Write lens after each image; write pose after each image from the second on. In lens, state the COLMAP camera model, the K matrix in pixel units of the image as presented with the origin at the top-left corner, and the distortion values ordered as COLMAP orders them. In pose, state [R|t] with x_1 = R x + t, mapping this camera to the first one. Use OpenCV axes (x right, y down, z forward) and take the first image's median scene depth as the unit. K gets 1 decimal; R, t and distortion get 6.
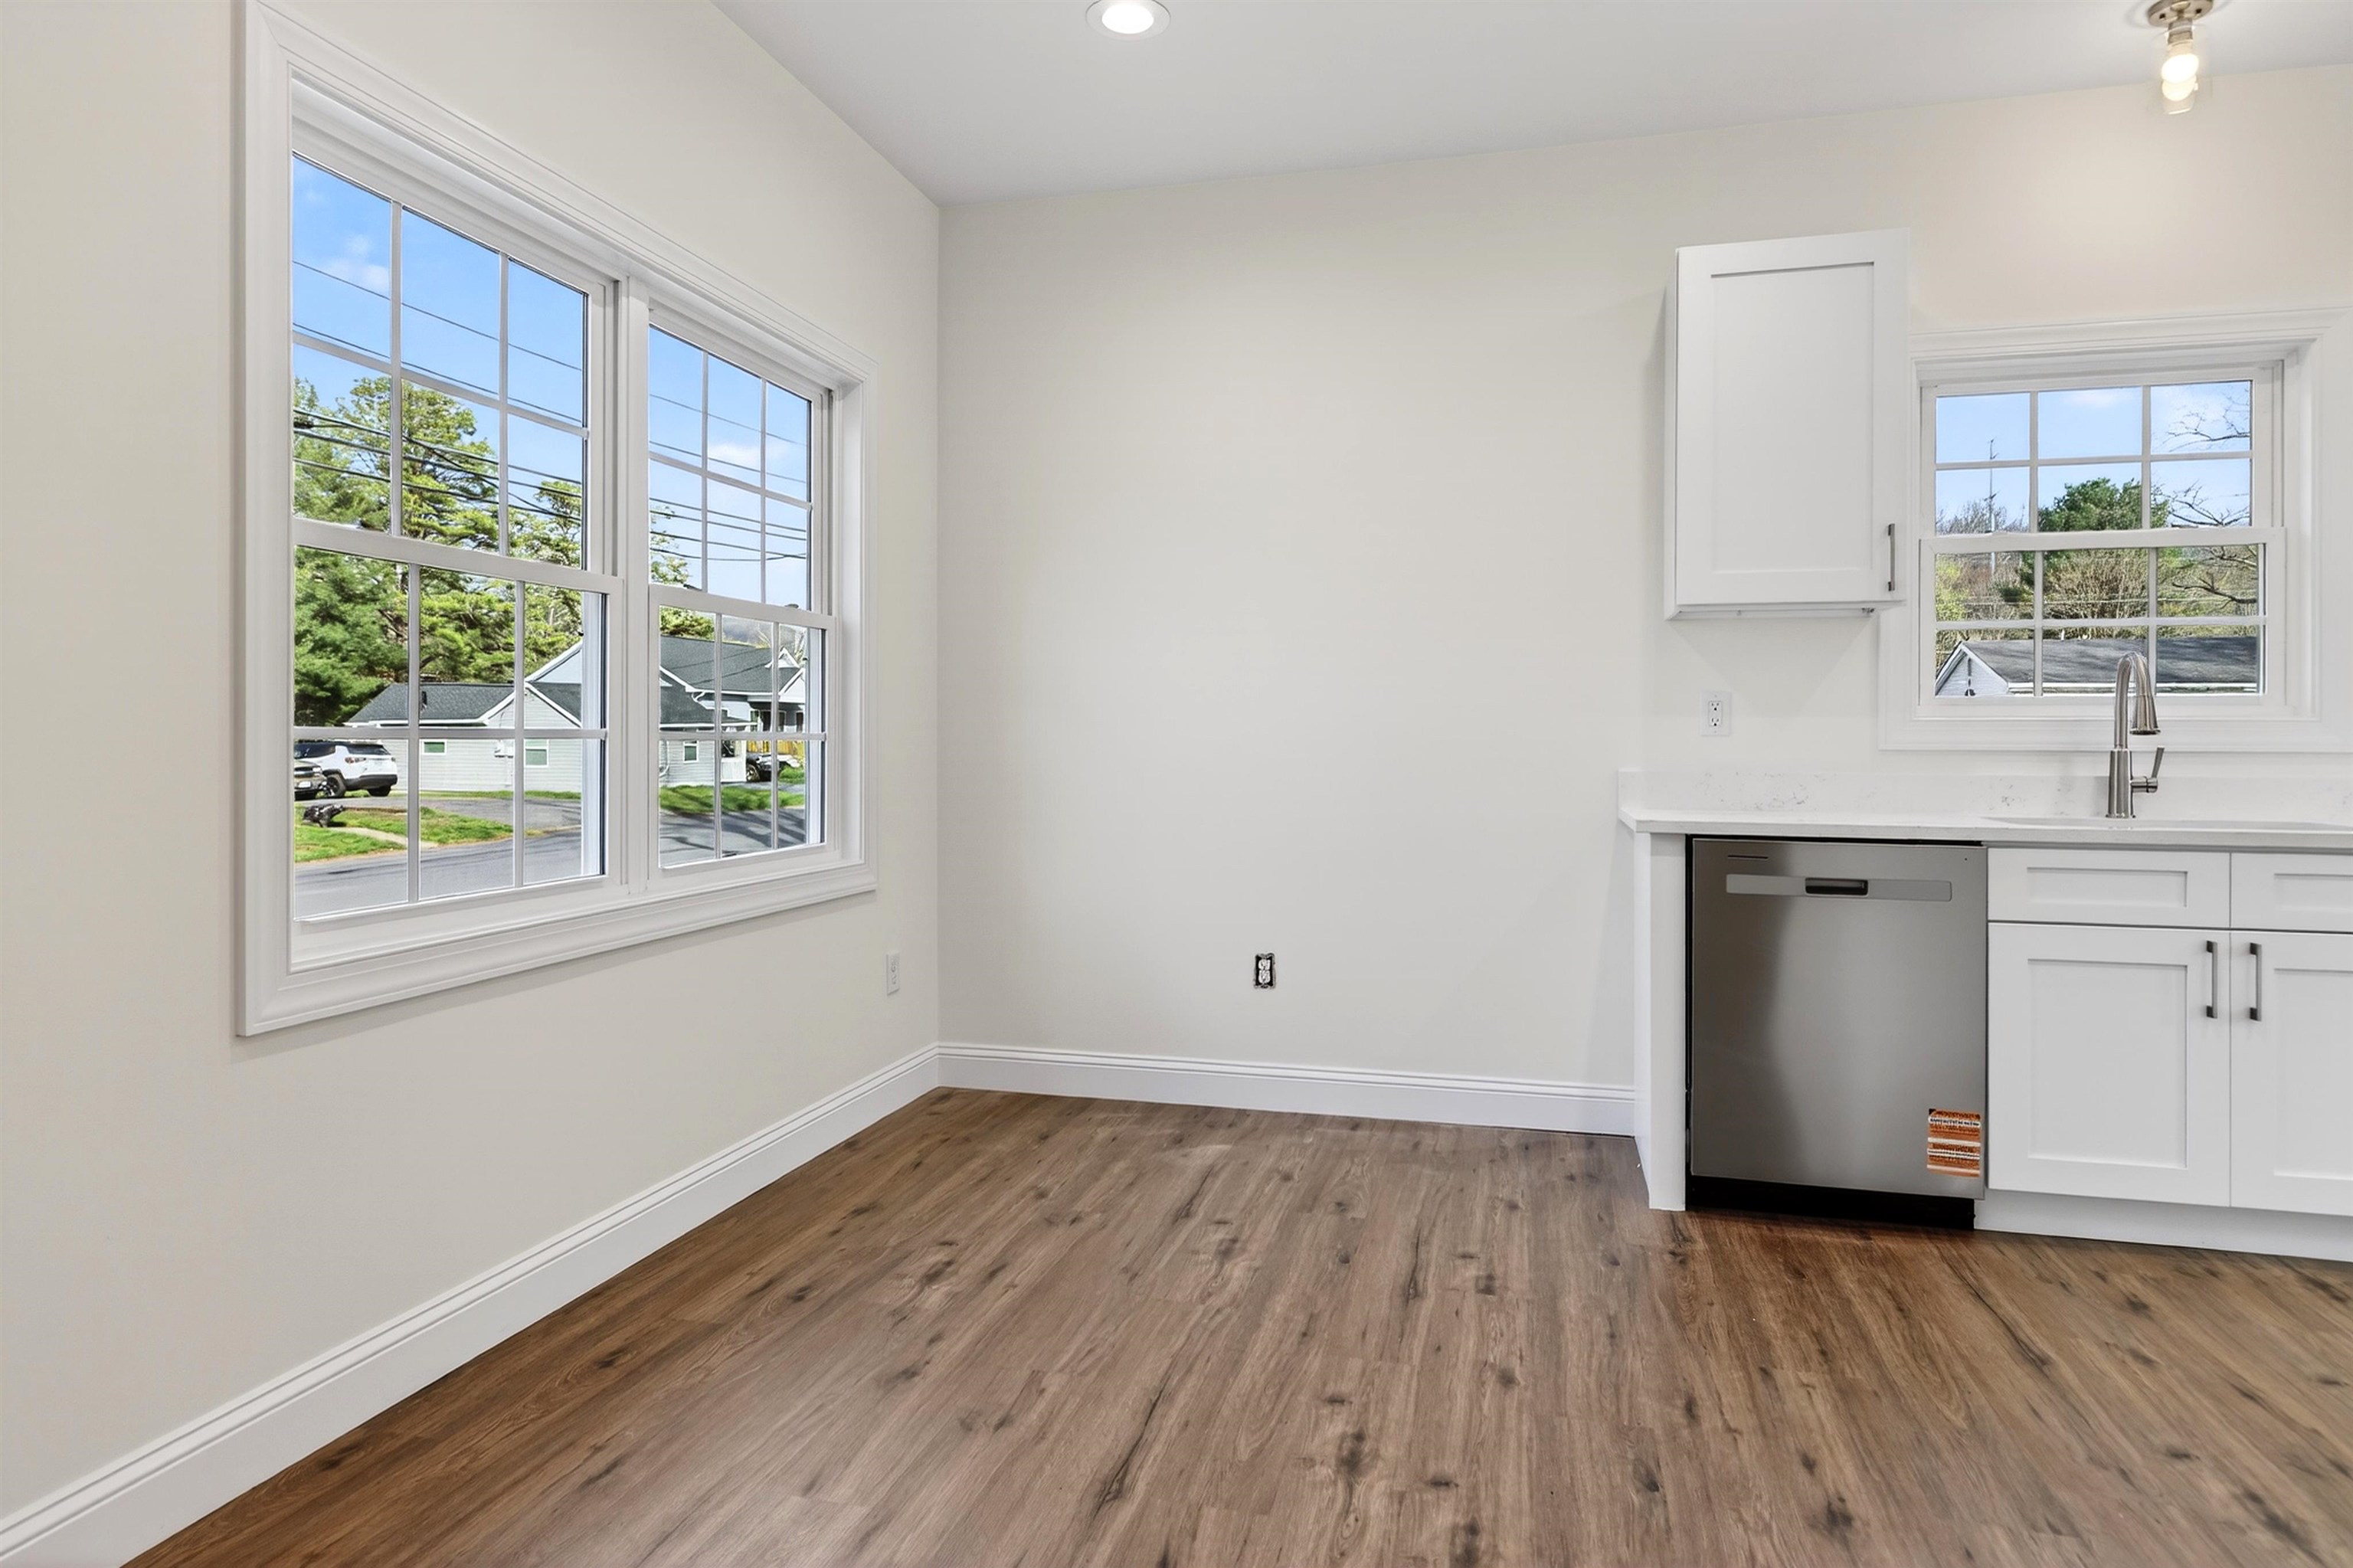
lens RADIAL K [[1359.4, 0, 1171.1], [0, 1359.4, 741.1], [0, 0, 1]] dist [0.005372, 0.000787]
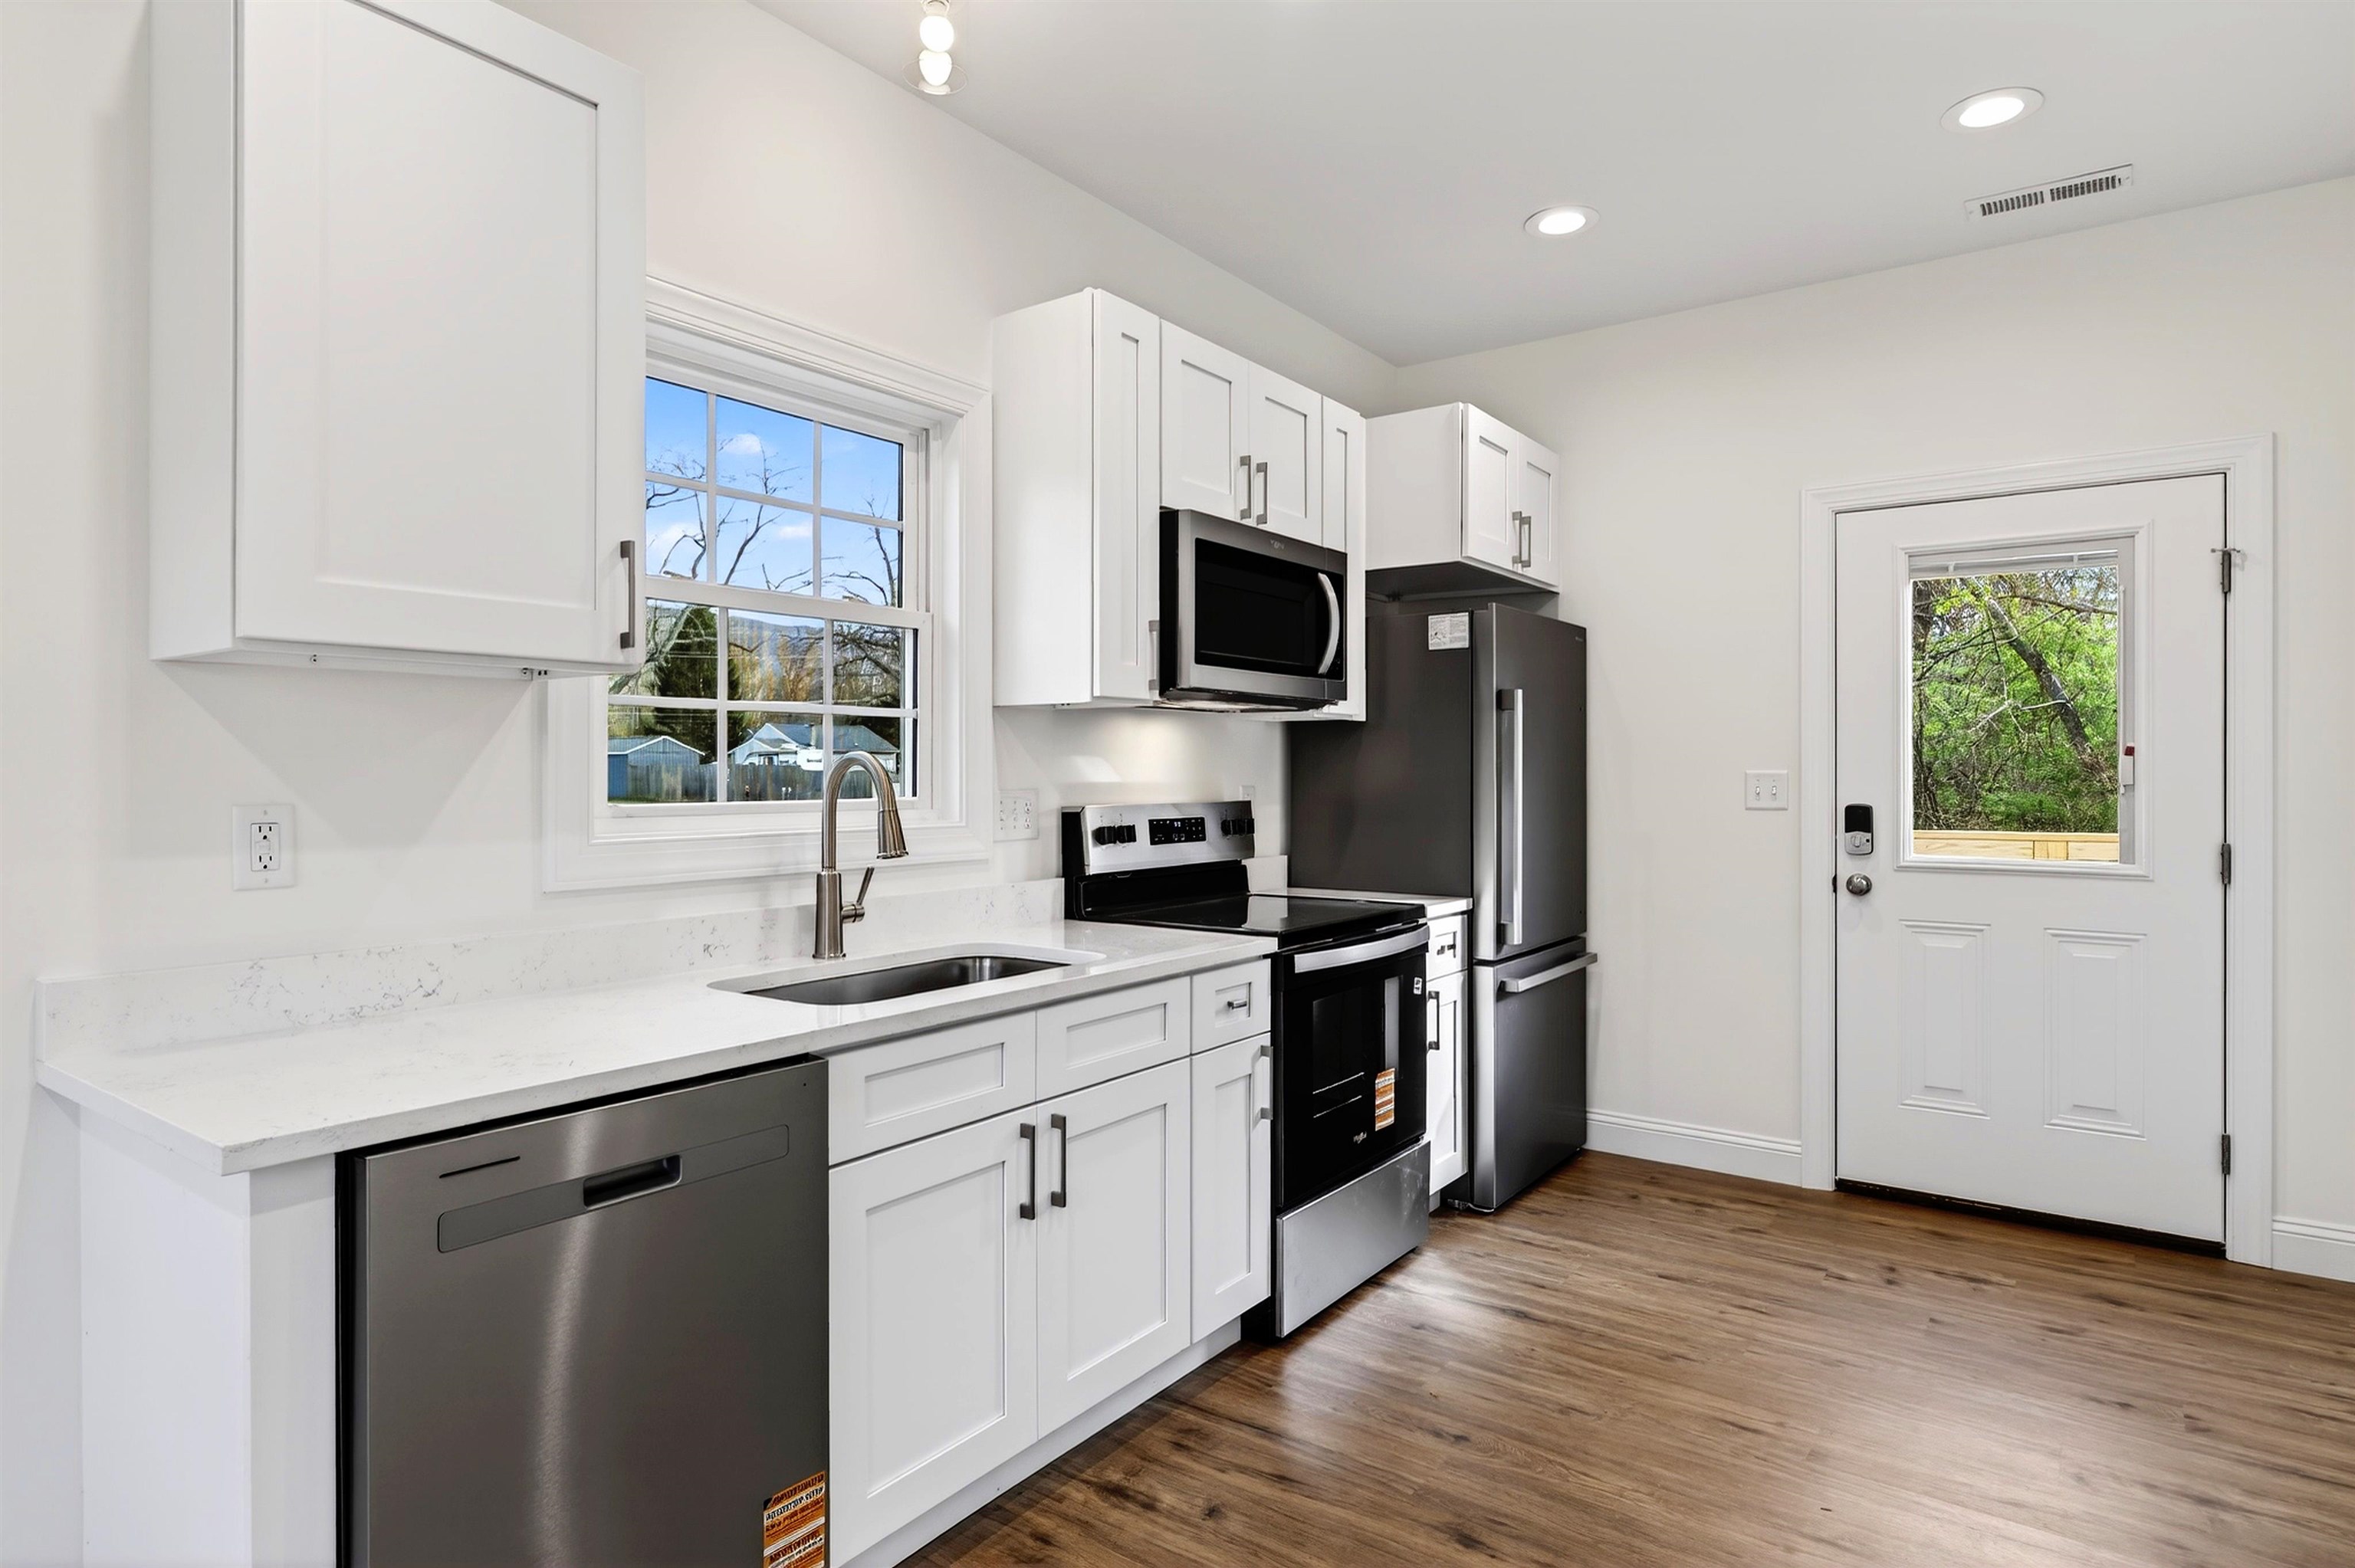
lens RADIAL K [[1268.6, 0, 1176.1], [0, 1268.6, 770.5], [0, 0, 1]] dist [-0.003248, -0.000246]
pose [[0.362282, -0.003324, 0.932062, 0.086864], [0.001126, 0.999994, 0.003129, -0.059583], [-0.932068, -0.000084, 0.362284, 0.592046]]
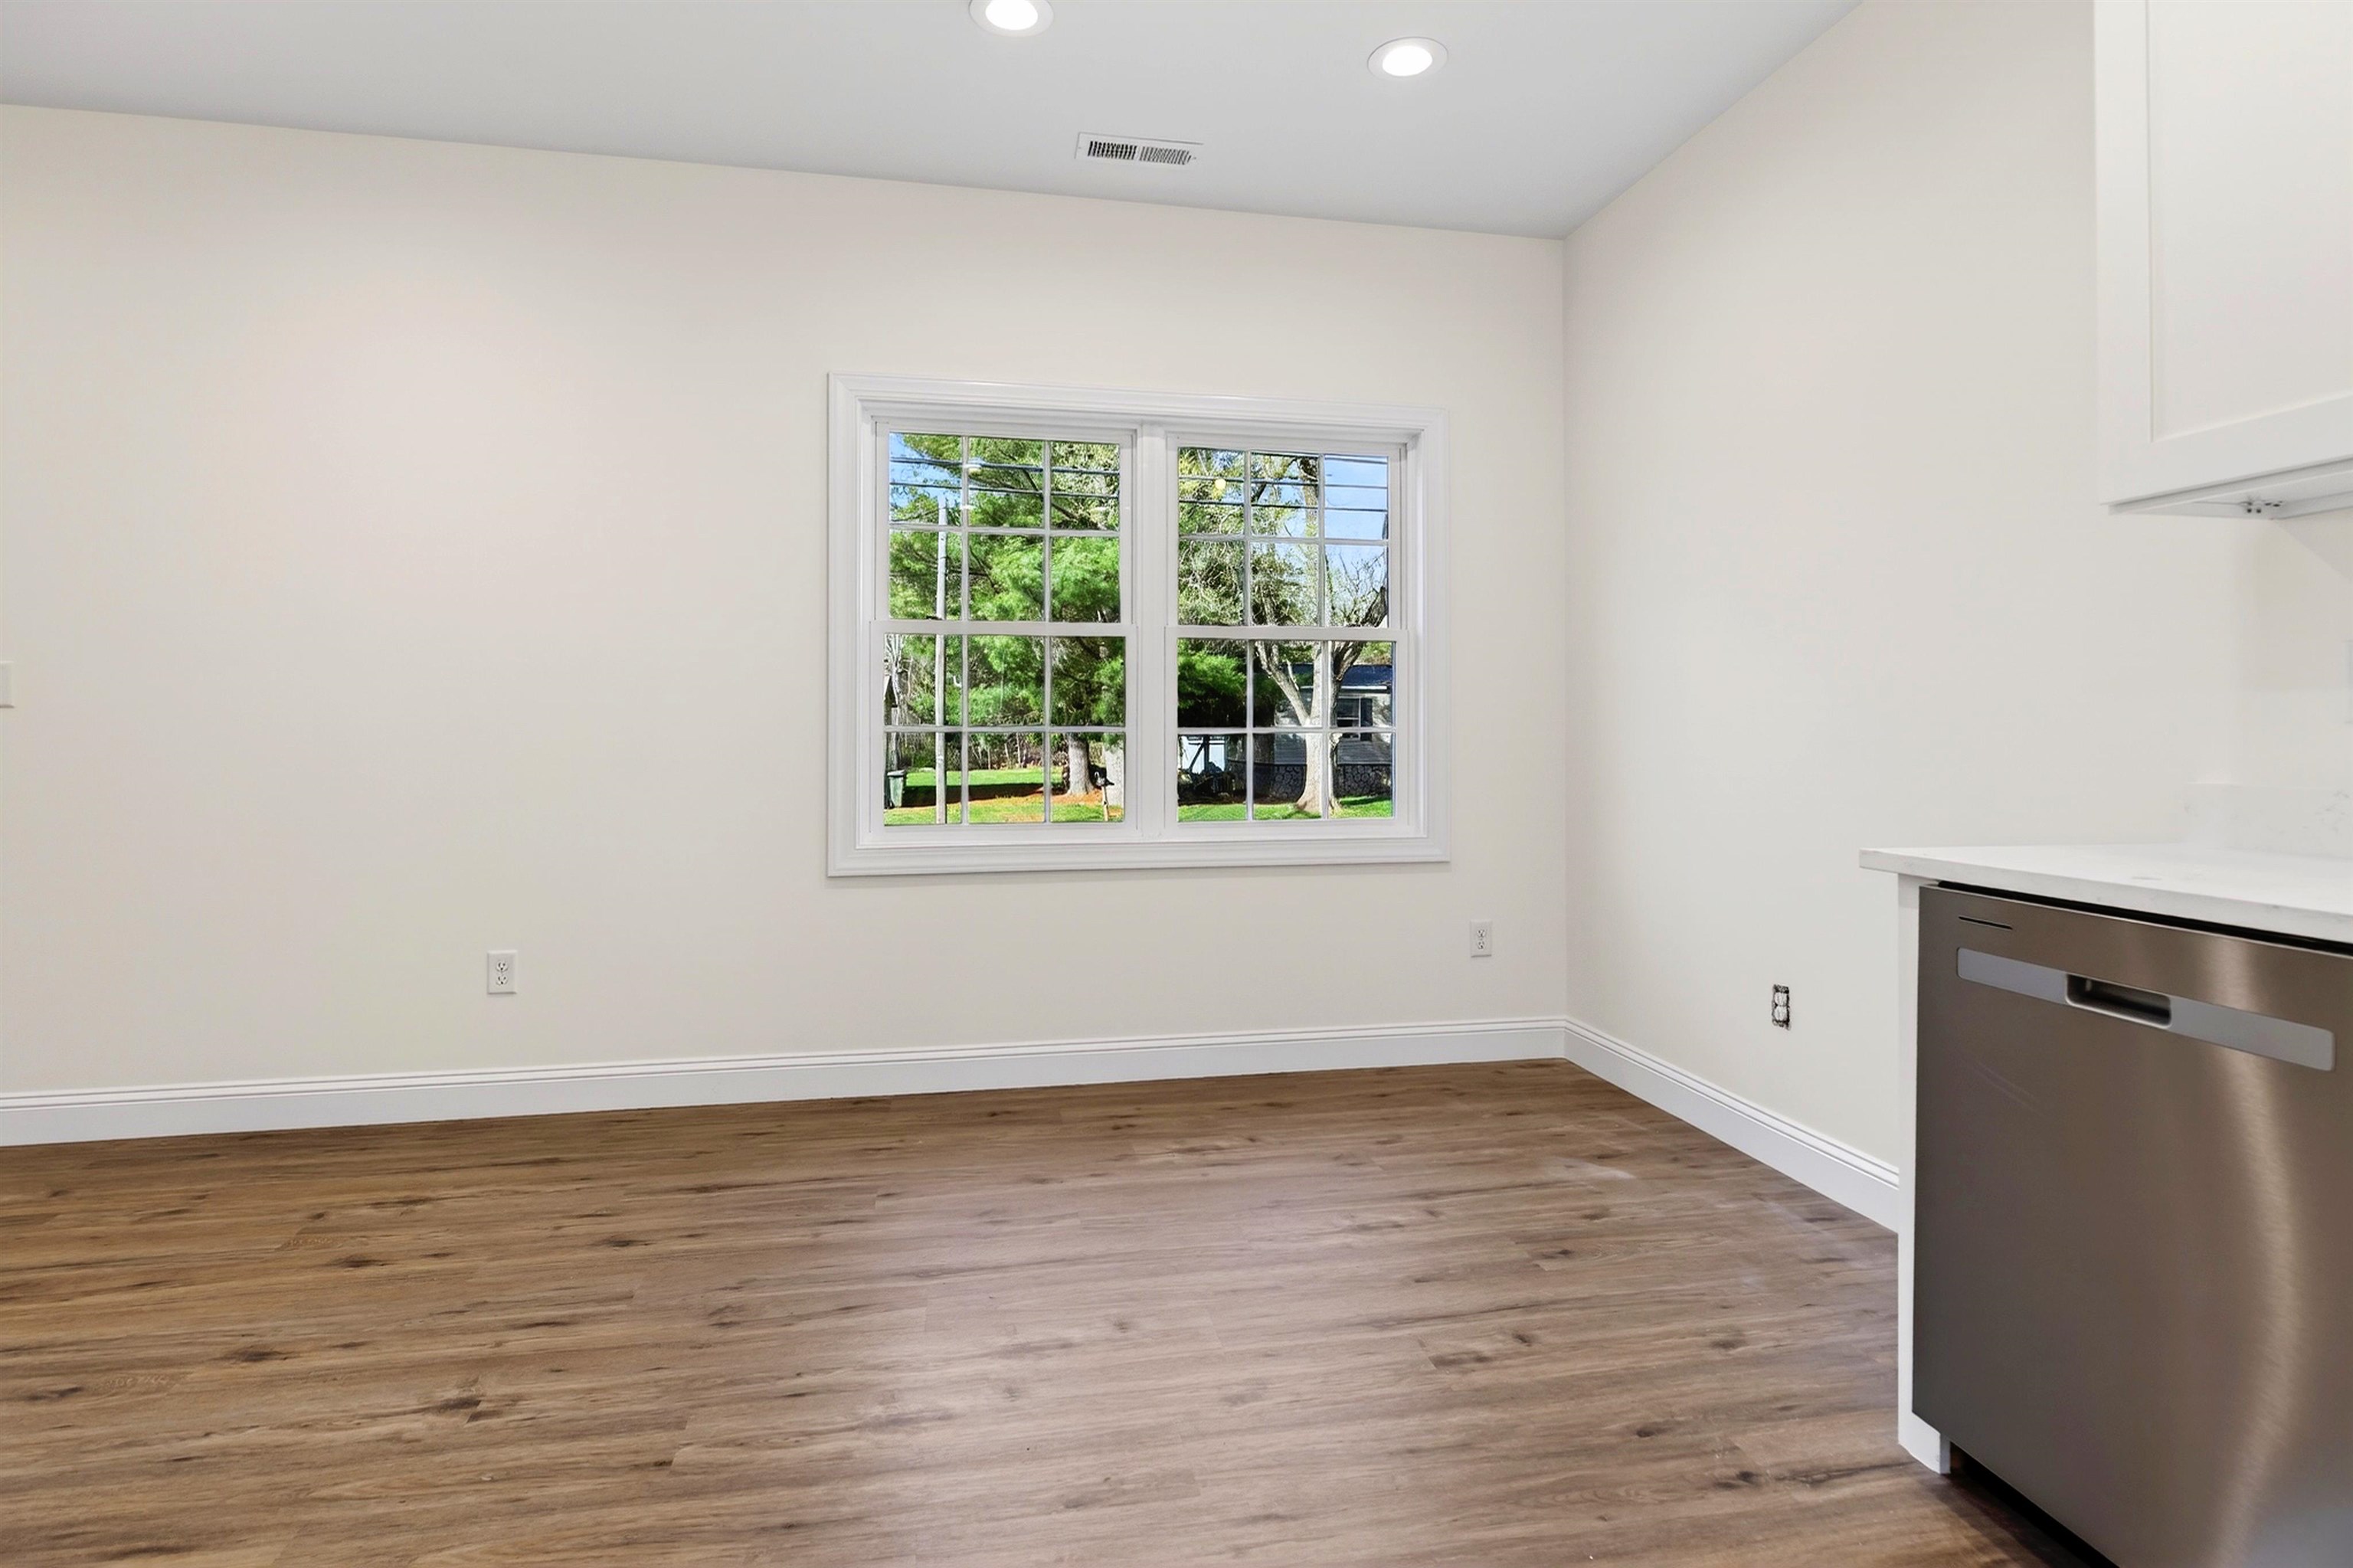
lens RADIAL K [[1191.1, 0, 1208.0], [0, 1191.1, 726.4], [0, 0, 1]] dist [-0.002948, 0.000024]
pose [[0.431478, -0.008234, -0.902086, 0.743047], [0.001759, 0.999964, -0.008286, 0.001951], [0.902122, 0.001988, 0.431477, 0.461423]]
